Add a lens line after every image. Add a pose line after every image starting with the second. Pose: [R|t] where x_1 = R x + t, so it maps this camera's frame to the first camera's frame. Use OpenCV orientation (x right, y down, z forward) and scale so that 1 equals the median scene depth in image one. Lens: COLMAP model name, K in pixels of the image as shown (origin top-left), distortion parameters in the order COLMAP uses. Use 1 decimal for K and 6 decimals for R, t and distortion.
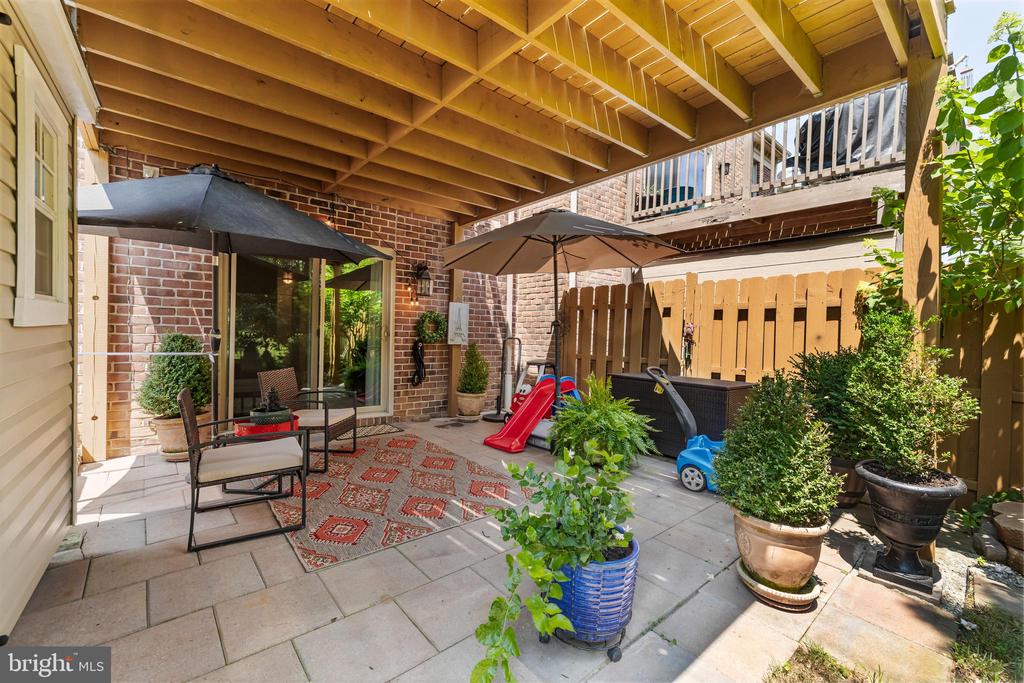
lens RADIAL K [[429.5, 0, 514.4], [0, 429.5, 338.3], [0, 0, 1]] dist [0.001485, 0.000984]
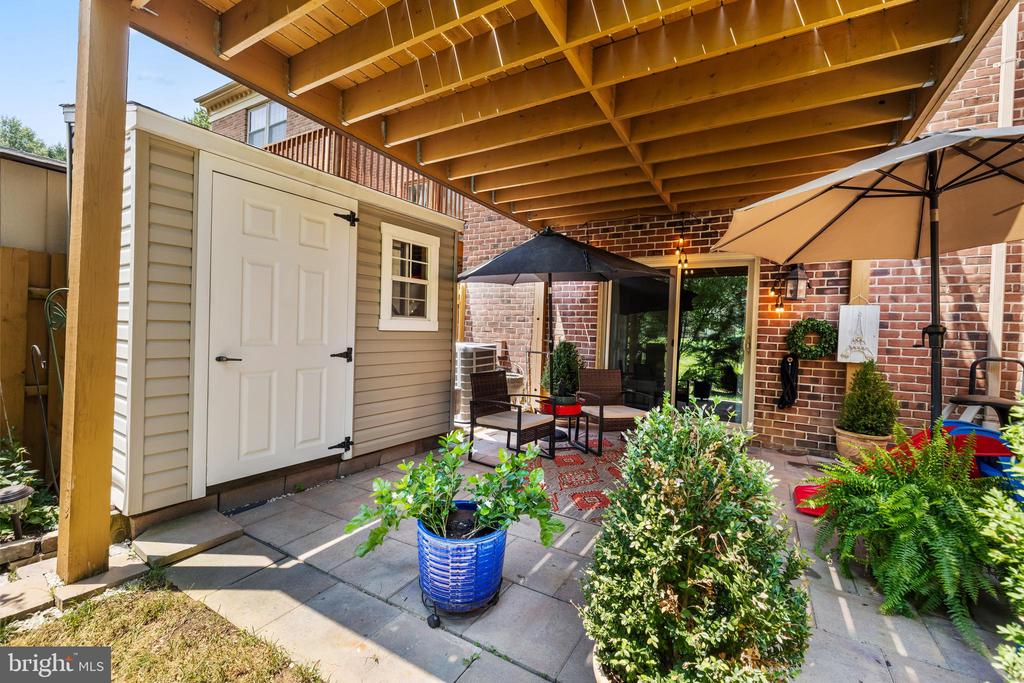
lens RADIAL K [[429.5, 0, 514.4], [0, 429.5, 338.3], [0, 0, 1]] dist [0.001485, 0.000984]
pose [[0.328506, 0.000236, -0.944502, 0.385503], [-0.039449, 0.999131, -0.013471, 0.005638], [0.943678, 0.041685, 0.328230, 0.233150]]
